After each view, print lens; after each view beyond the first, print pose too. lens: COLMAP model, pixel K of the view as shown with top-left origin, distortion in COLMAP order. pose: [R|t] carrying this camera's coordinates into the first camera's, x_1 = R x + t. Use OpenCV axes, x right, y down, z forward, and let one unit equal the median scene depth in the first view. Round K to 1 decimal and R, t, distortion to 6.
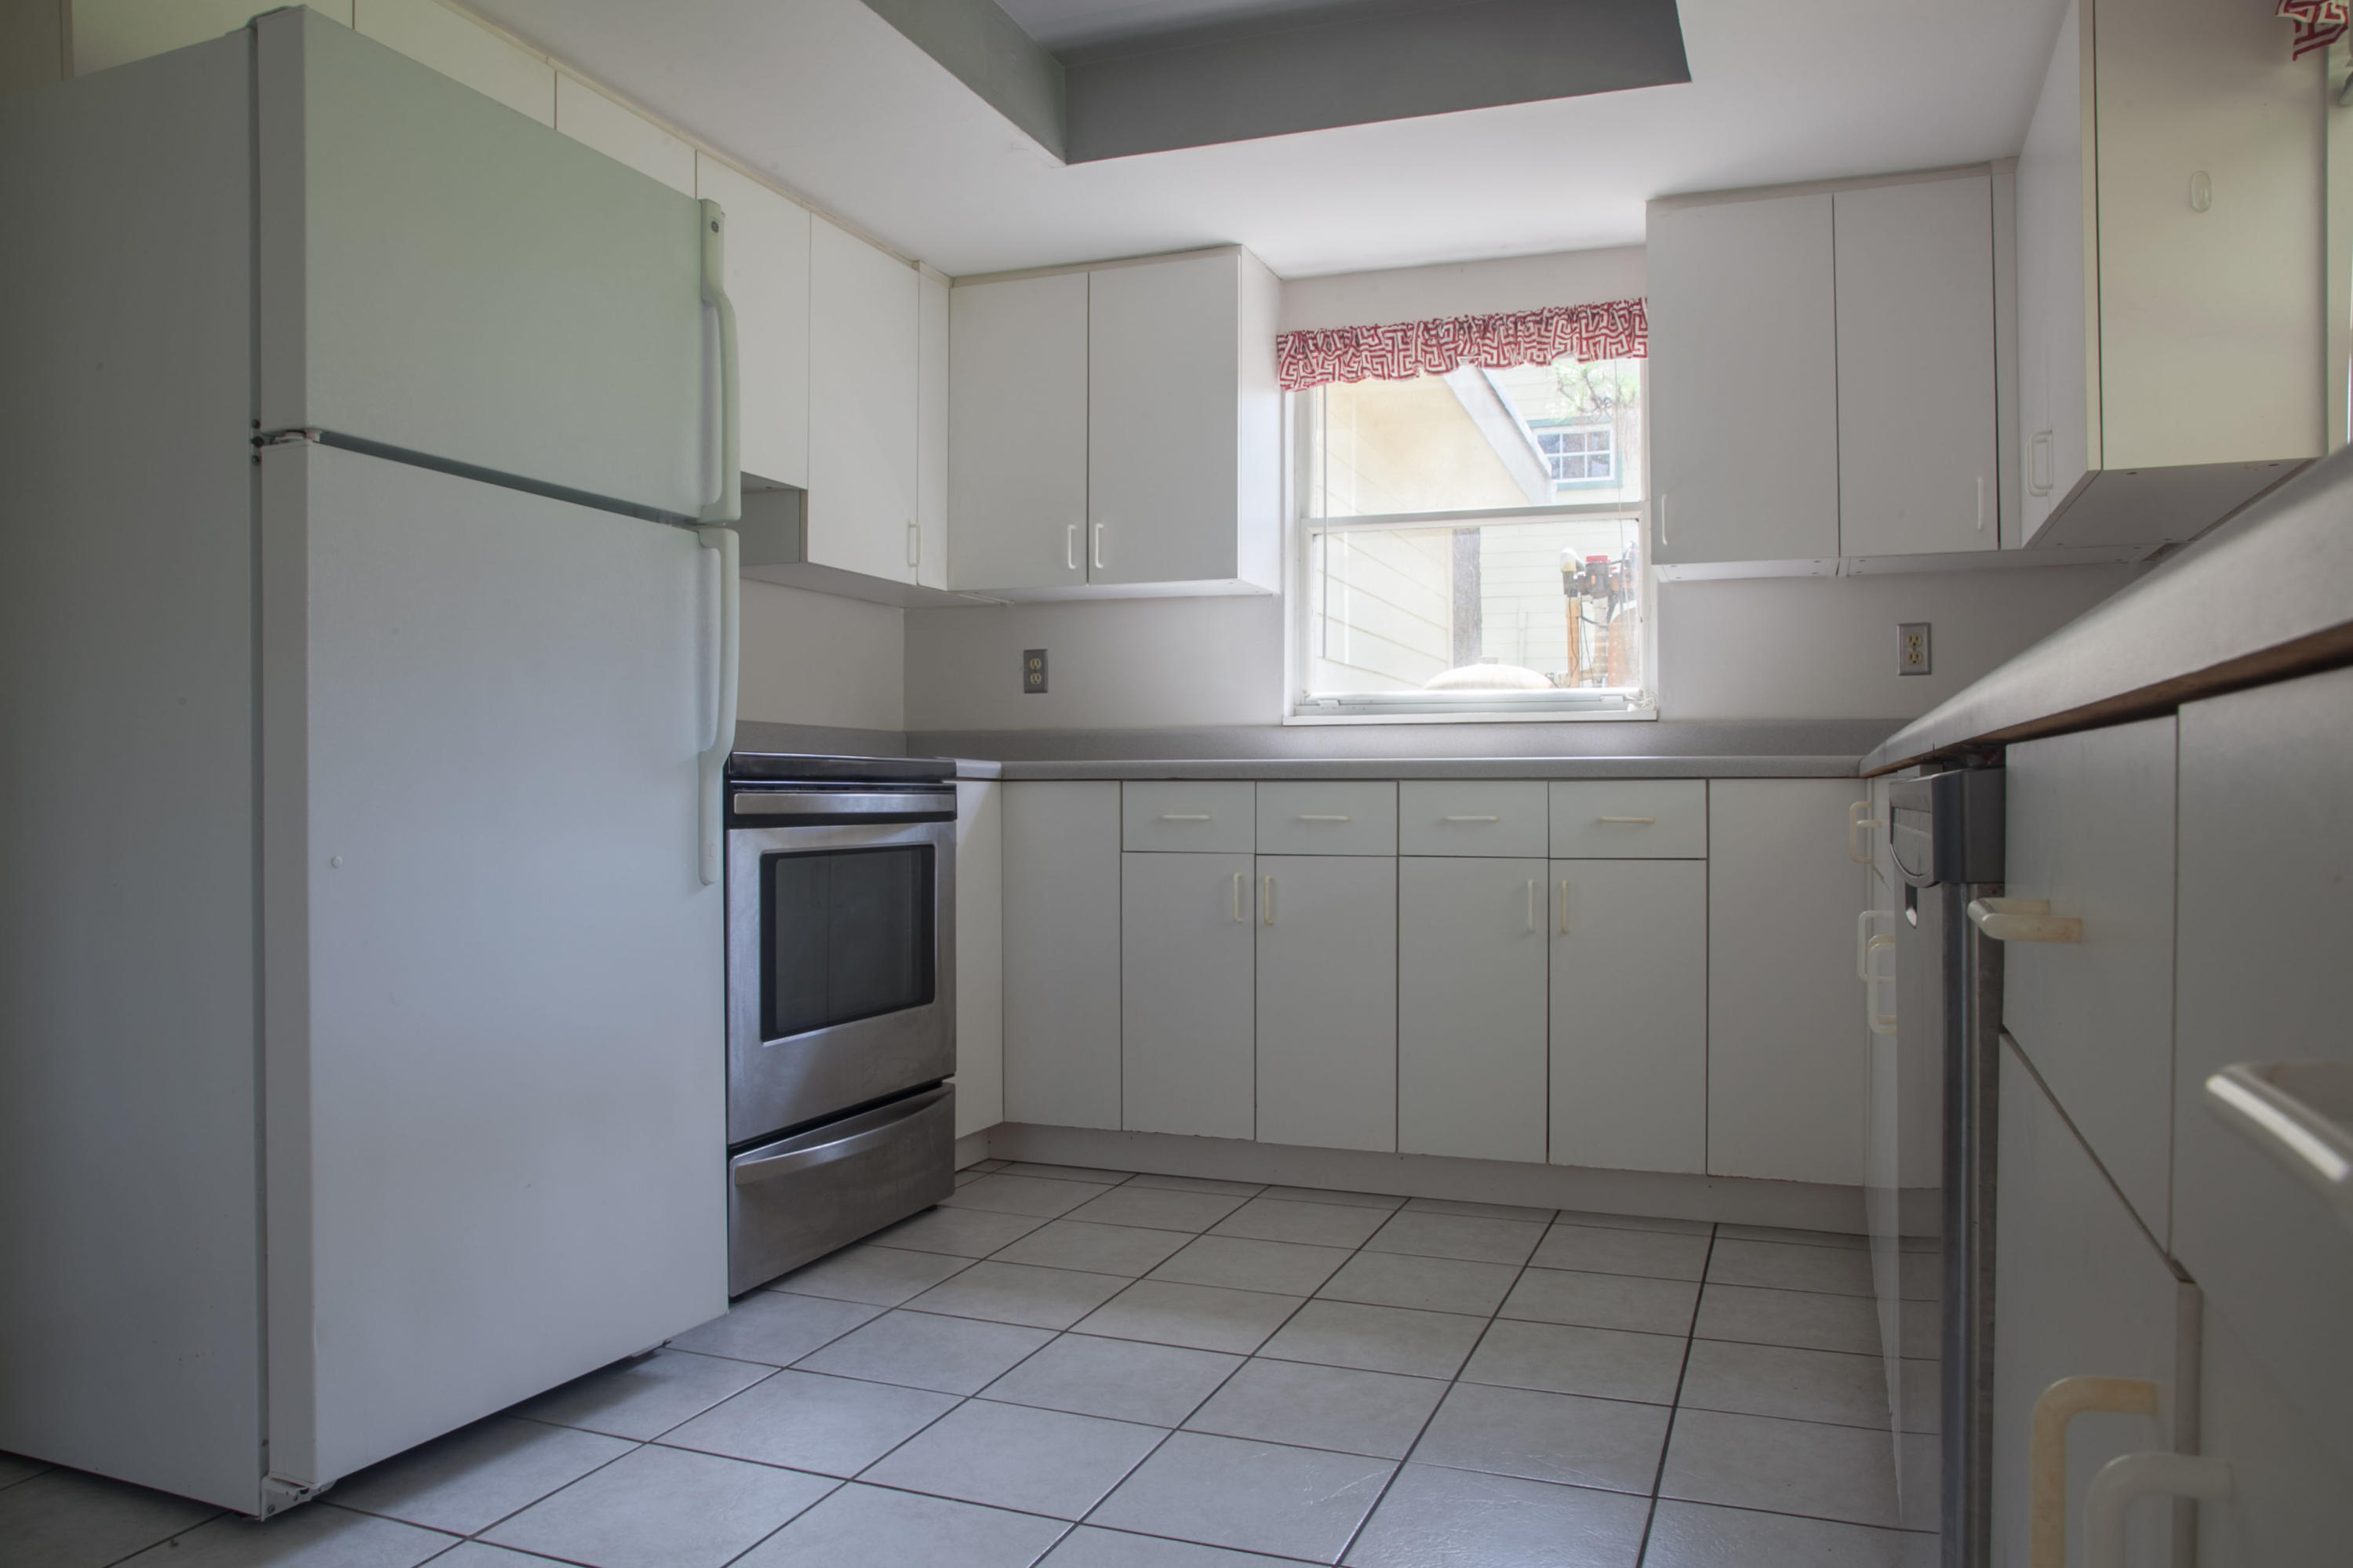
lens RADIAL K [[1621.1, 0, 1145.2], [0, 1621.1, 777.1], [0, 0, 1]] dist [-0.128633, 0.124886]
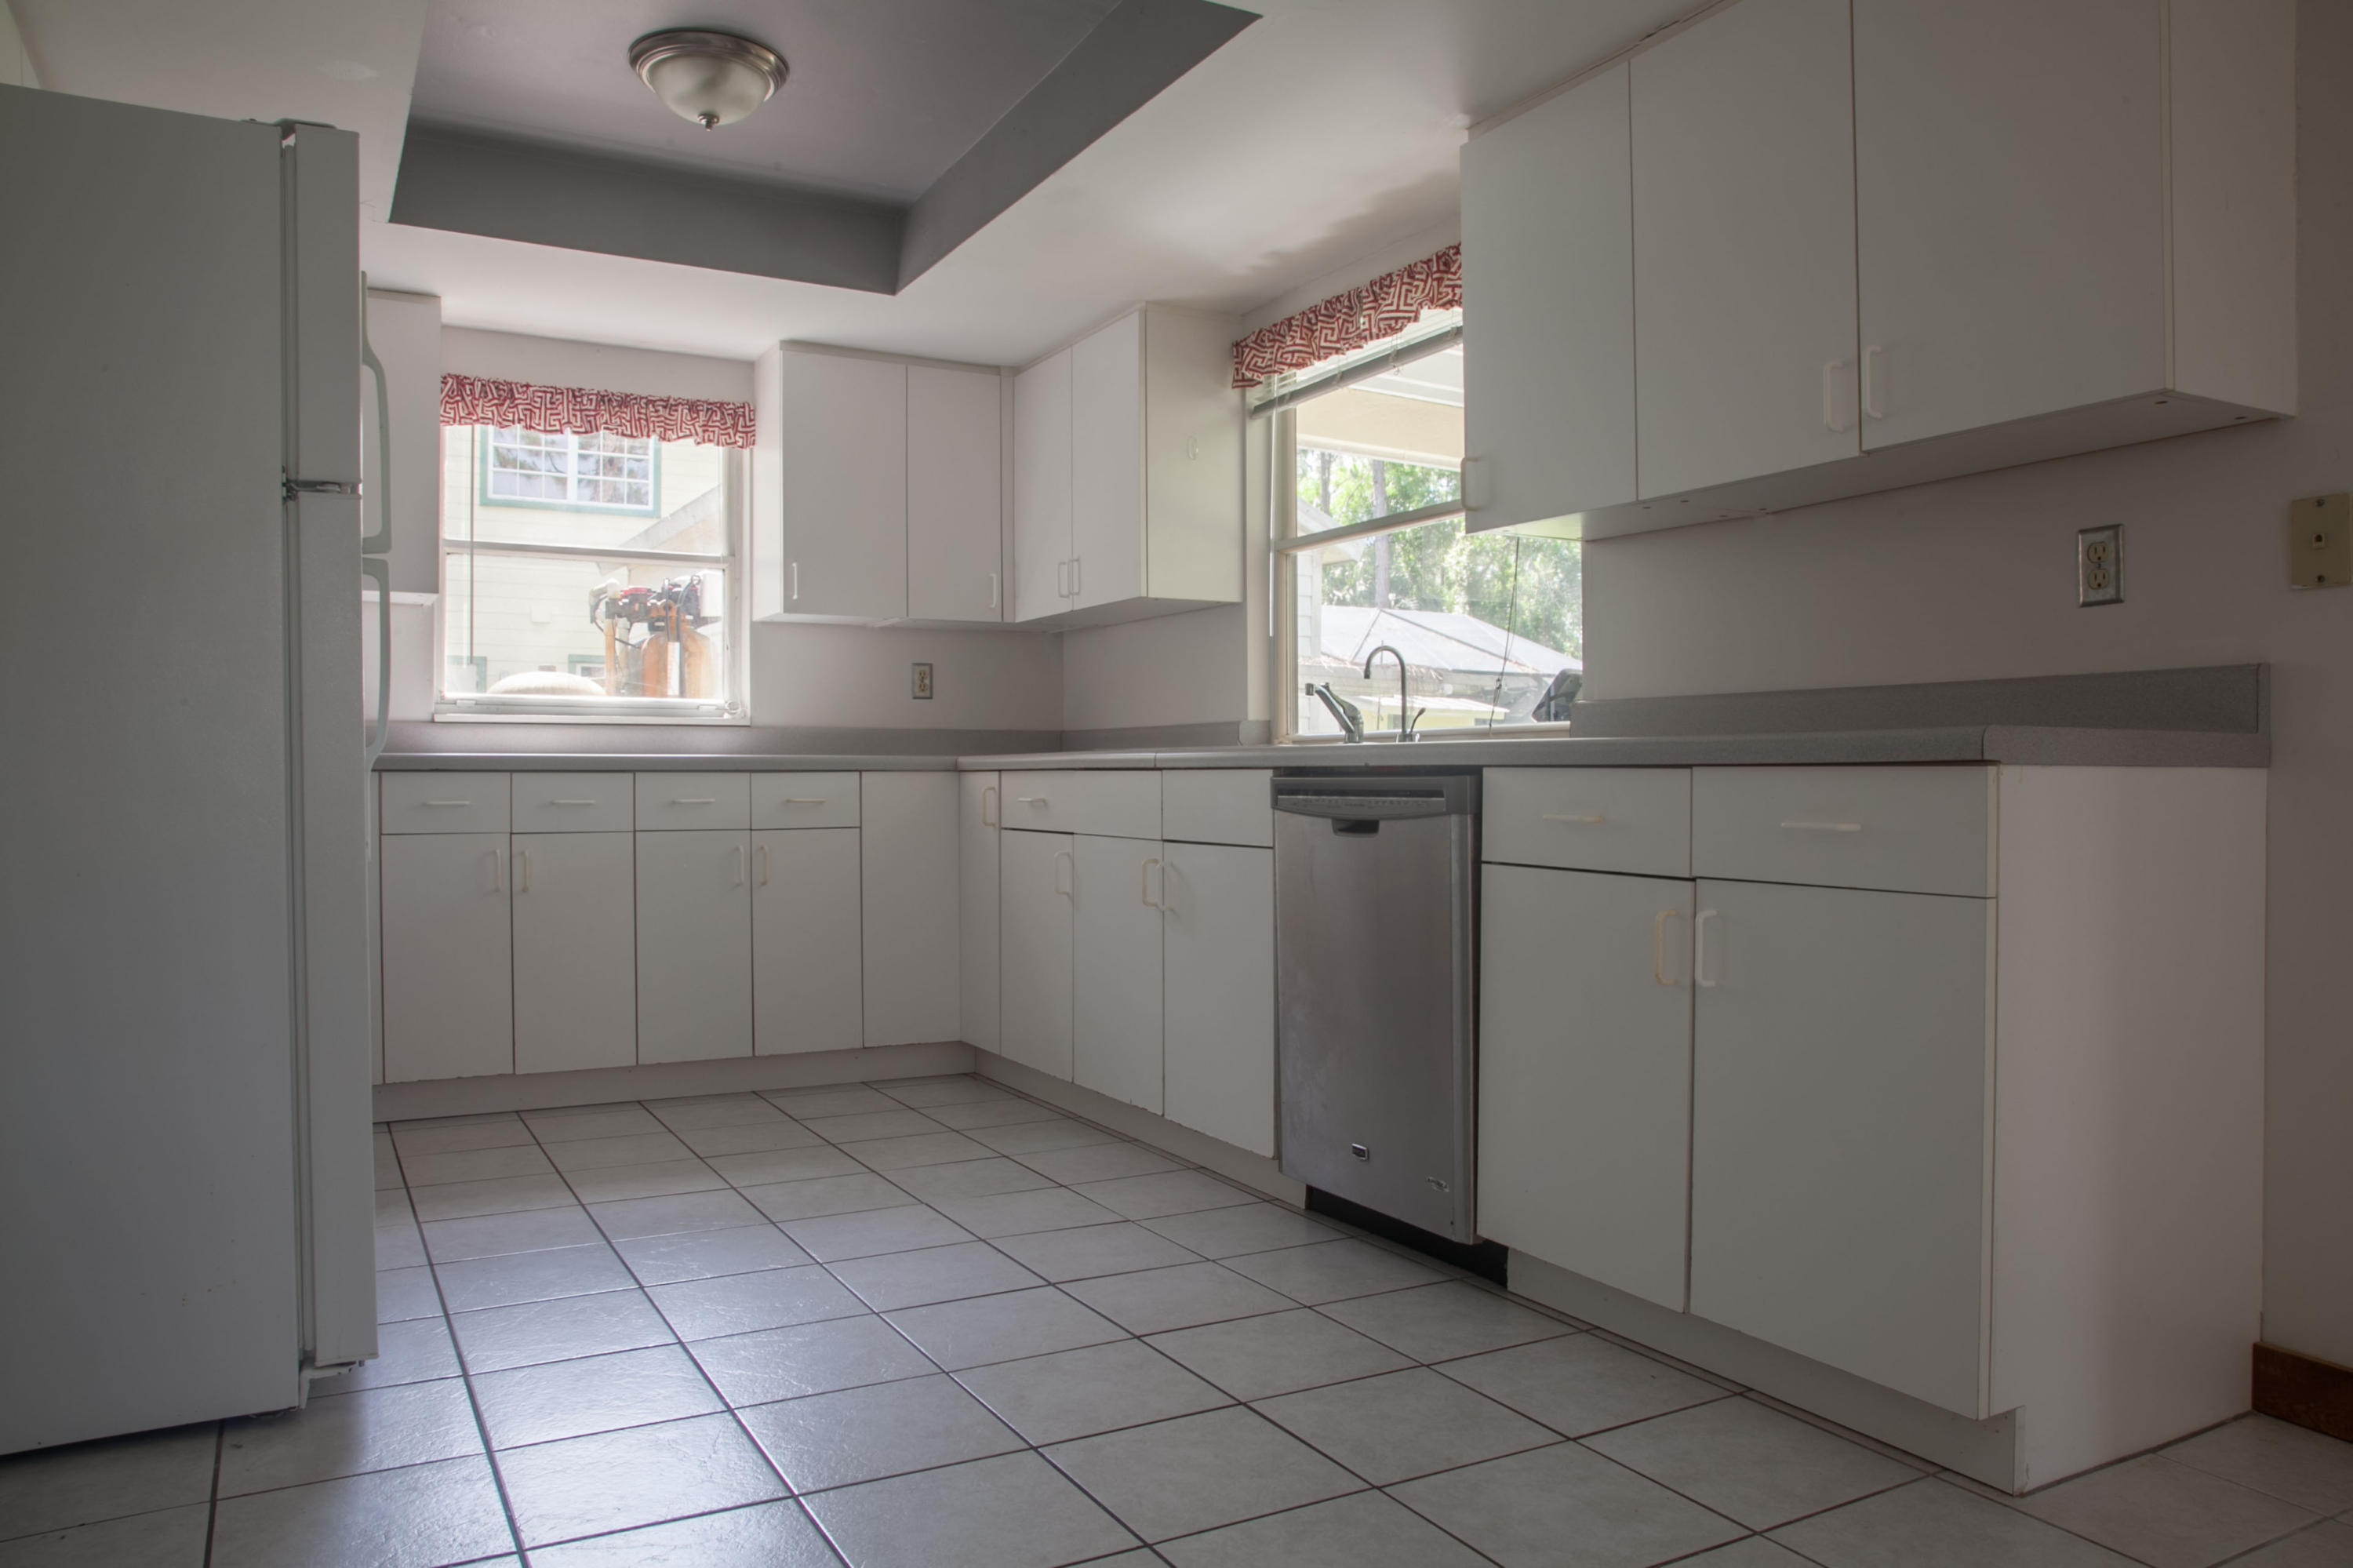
lens RADIAL K [[1621.1, 0, 1145.2], [0, 1621.1, 777.1], [0, 0, 1]] dist [-0.128633, 0.124886]
pose [[0.650896, -0.001951, 0.759164, -0.476416], [-0.005693, 0.999956, 0.007451, -0.004973], [-0.759146, -0.009172, 0.650856, -0.111200]]
